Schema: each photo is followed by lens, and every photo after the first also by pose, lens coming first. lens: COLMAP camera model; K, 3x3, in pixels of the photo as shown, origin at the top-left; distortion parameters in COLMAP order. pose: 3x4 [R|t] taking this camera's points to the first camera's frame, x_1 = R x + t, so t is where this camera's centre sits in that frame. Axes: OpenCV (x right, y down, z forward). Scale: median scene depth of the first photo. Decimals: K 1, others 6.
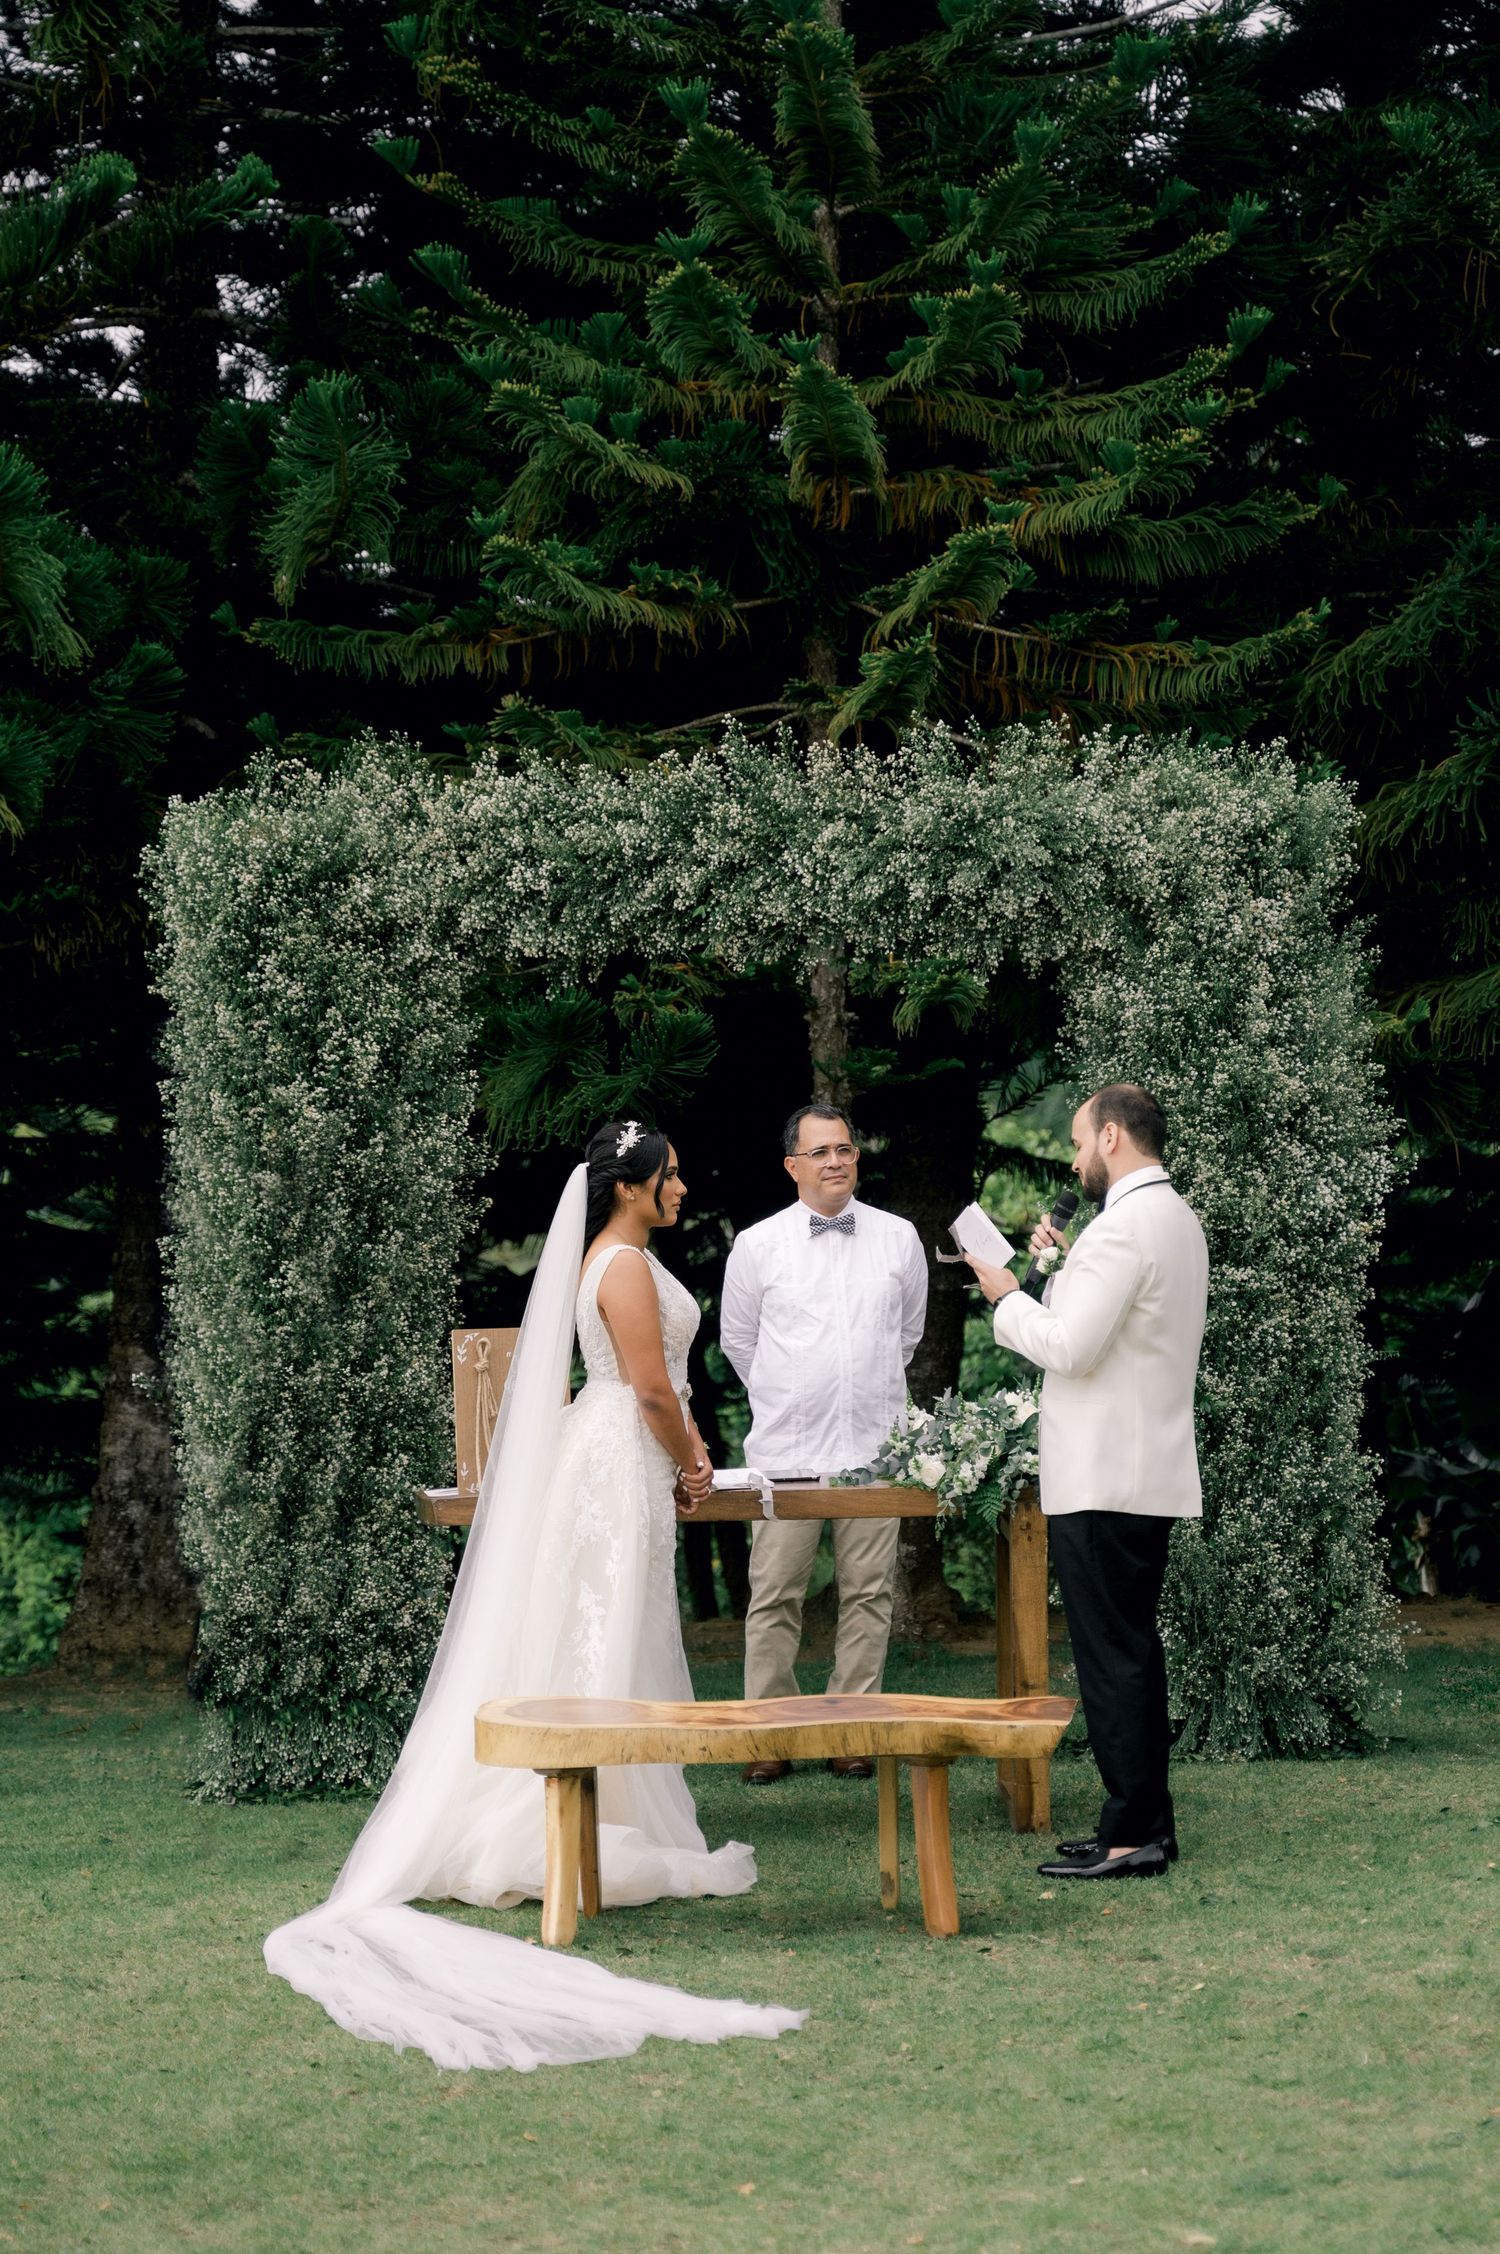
lens RADIAL K [[3908.4, 0, 760.3], [0, 3908.4, 1124.8], [0, 0, 1]] dist [0.009910, 0.000000]
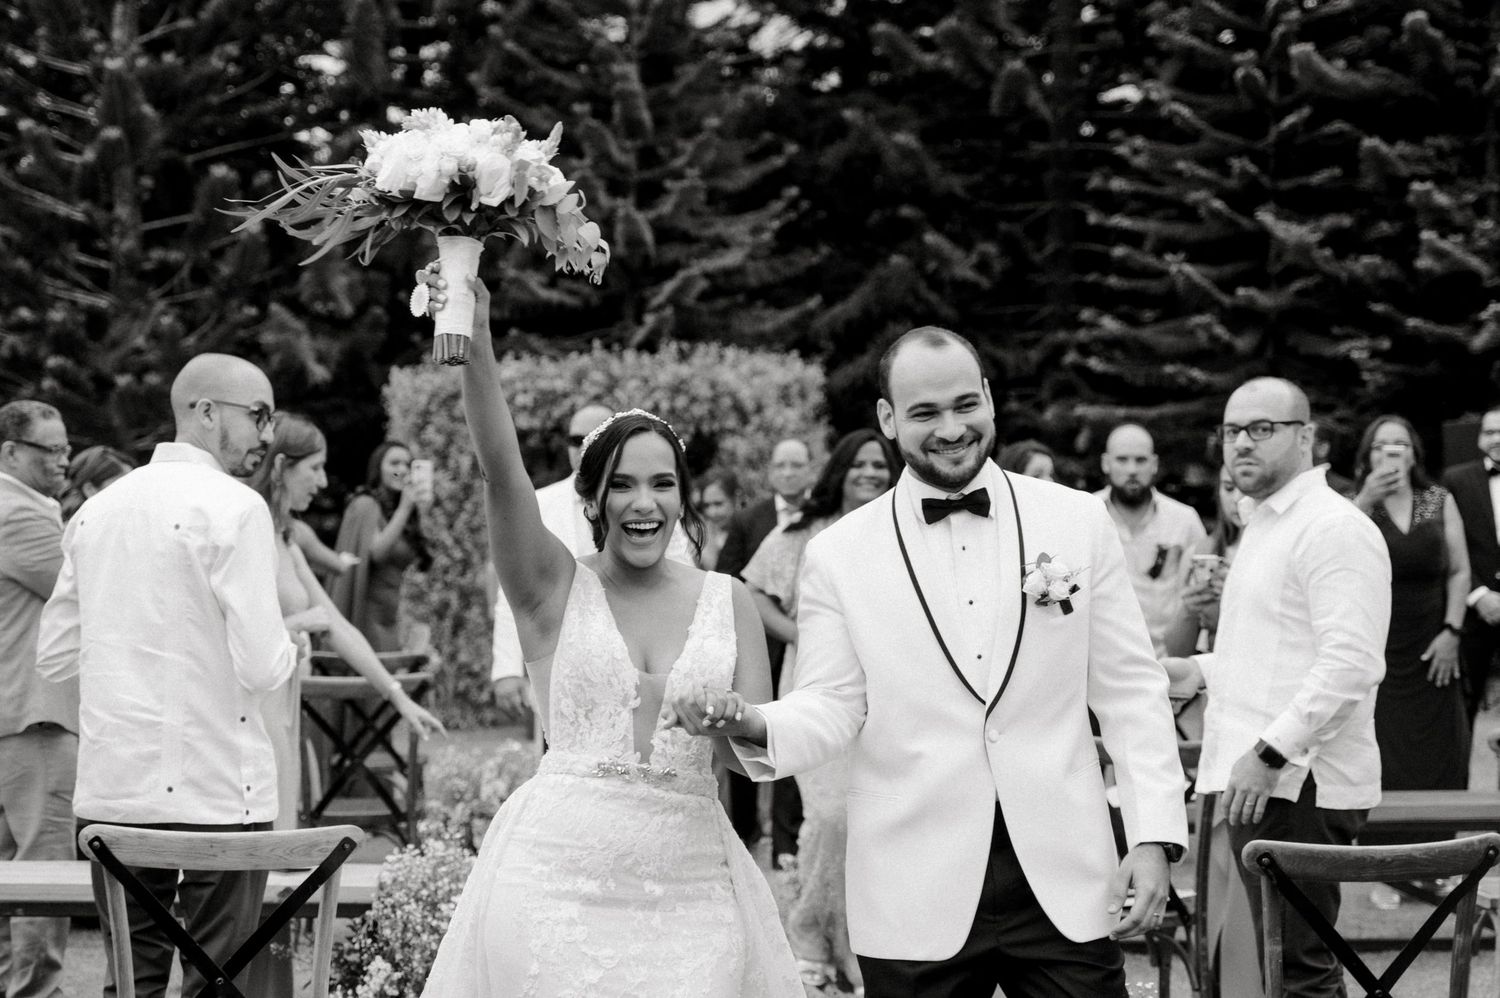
lens RADIAL K [[3963.9, 0, 697.3], [0, 3963.9, 497.7], [0, 0, 1]] dist [0.024215, 0.000000]
pose [[0.998982, 0.009097, 0.044174, -0.058203], [-0.008490, 0.999867, -0.013920, 0.043112], [-0.044295, 0.013531, 0.998927, -1.756915]]
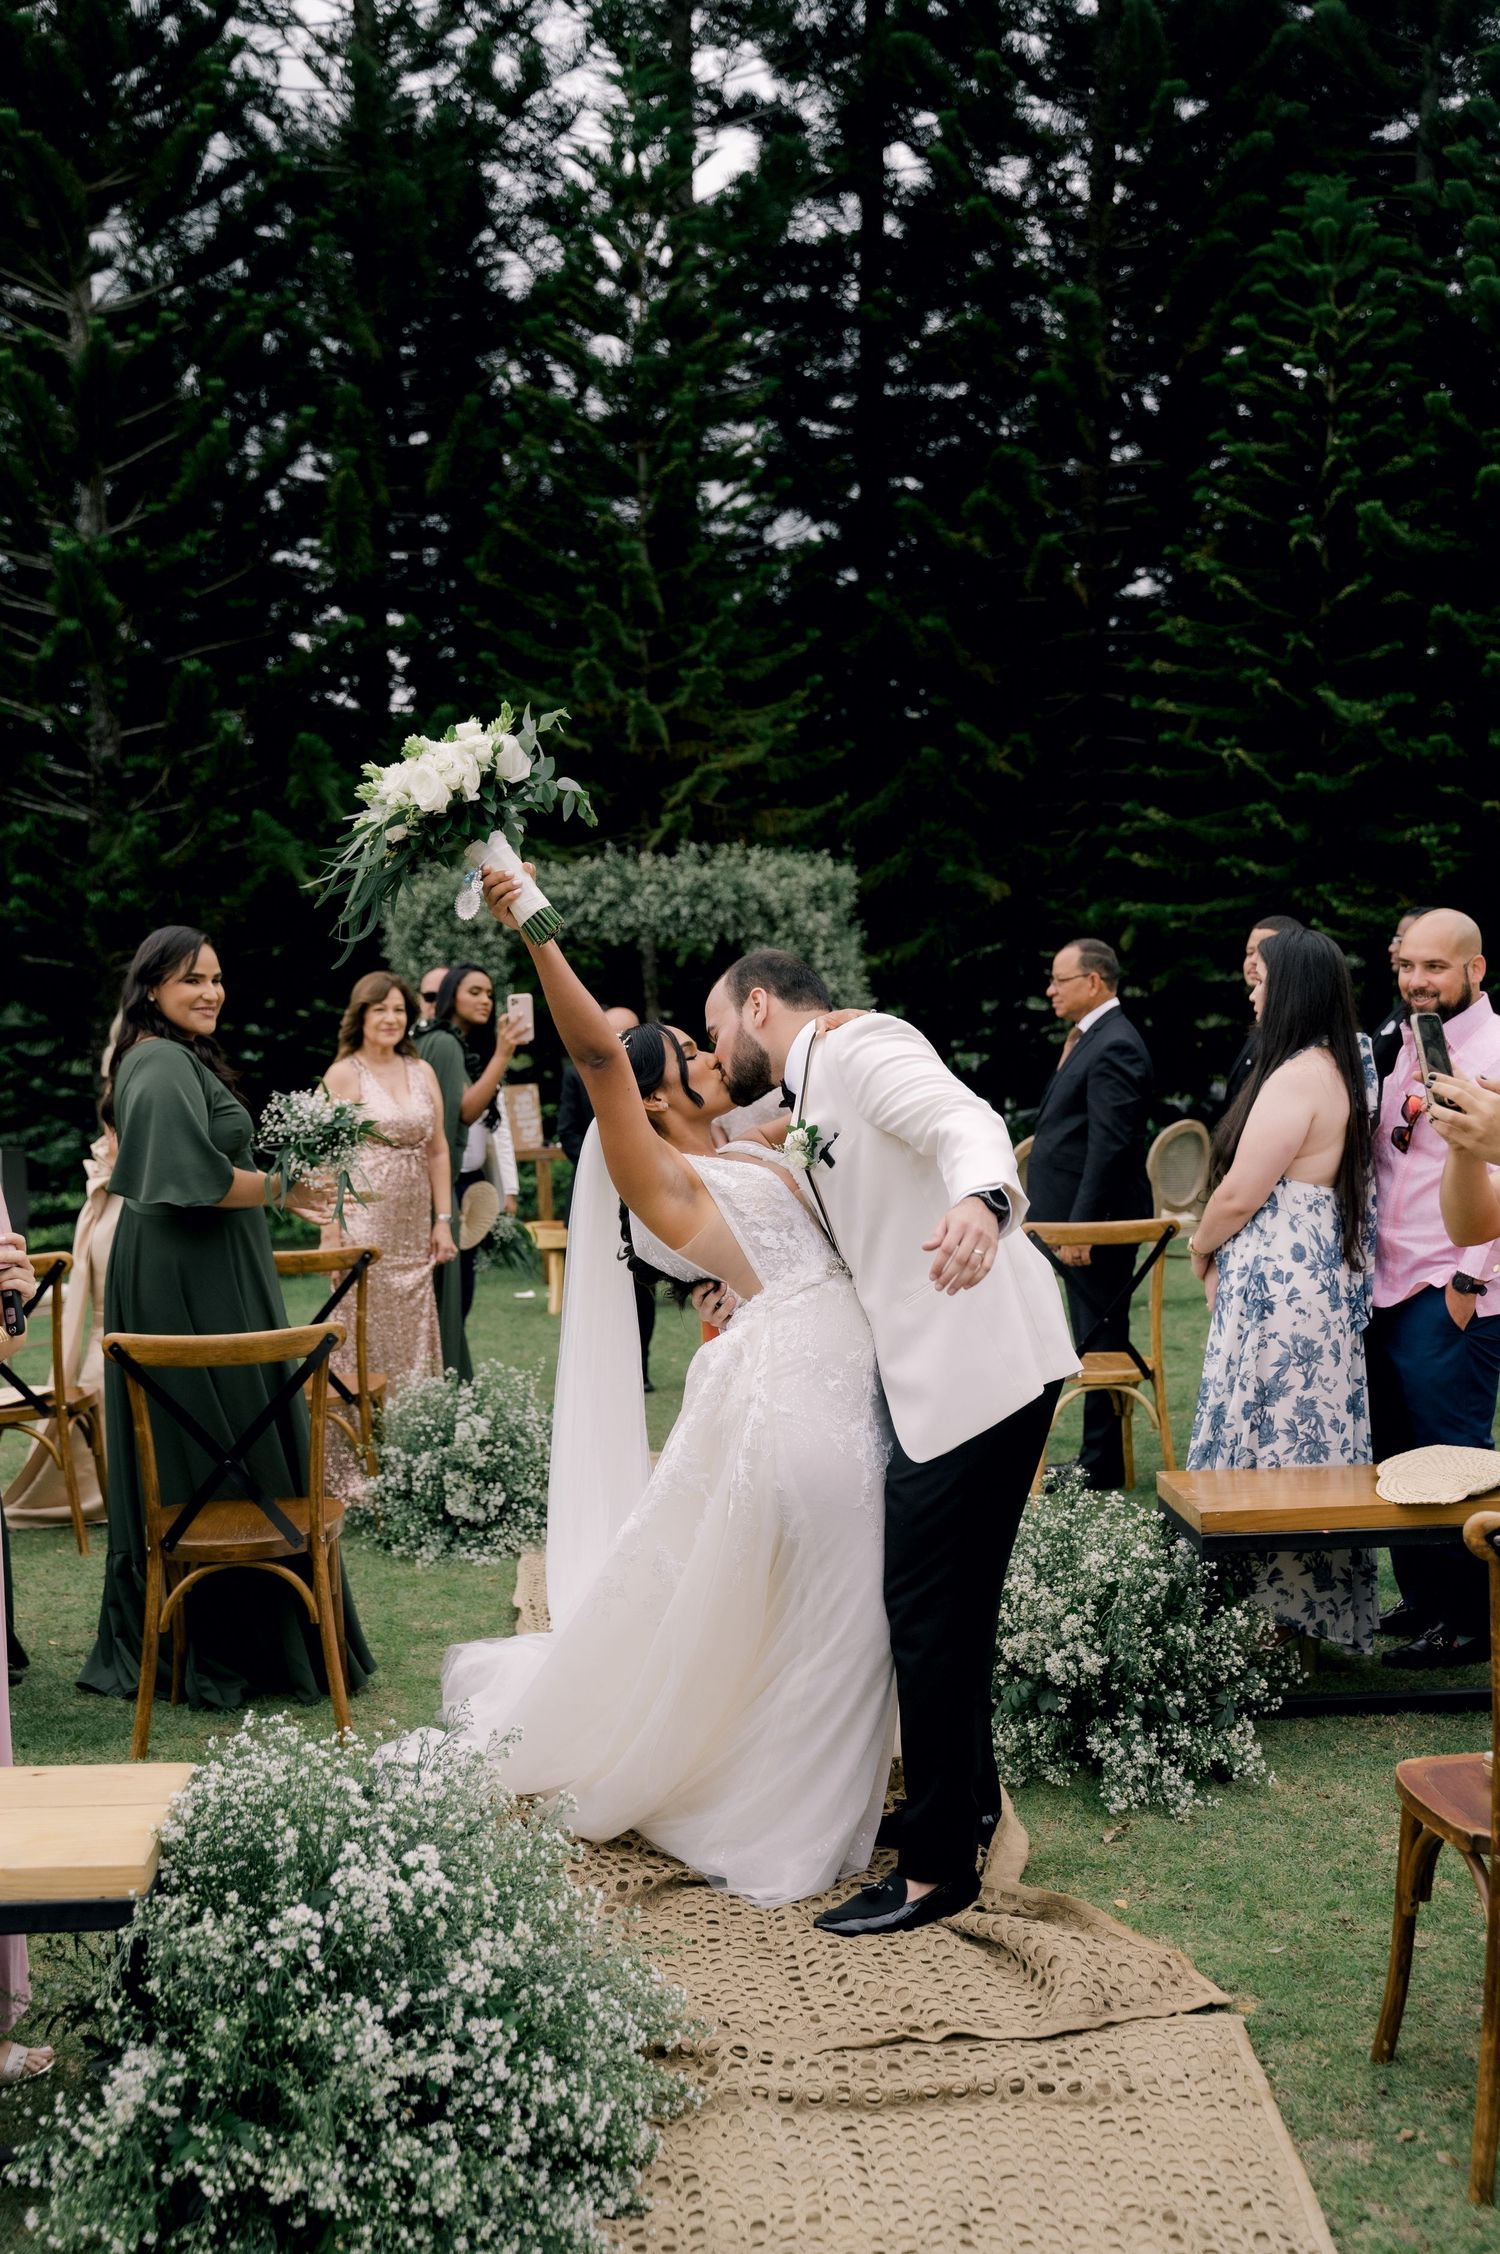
lens RADIAL K [[2285.2, 0, 755.1], [0, 2285.2, 1118.7], [0, 0, 1]] dist [0.007646, 0.000000]
pose [[0.997439, -0.018100, 0.069199, -0.018898], [0.014994, 0.998868, 0.045152, 0.007940], [-0.069937, -0.043999, 0.996581, -0.477363]]
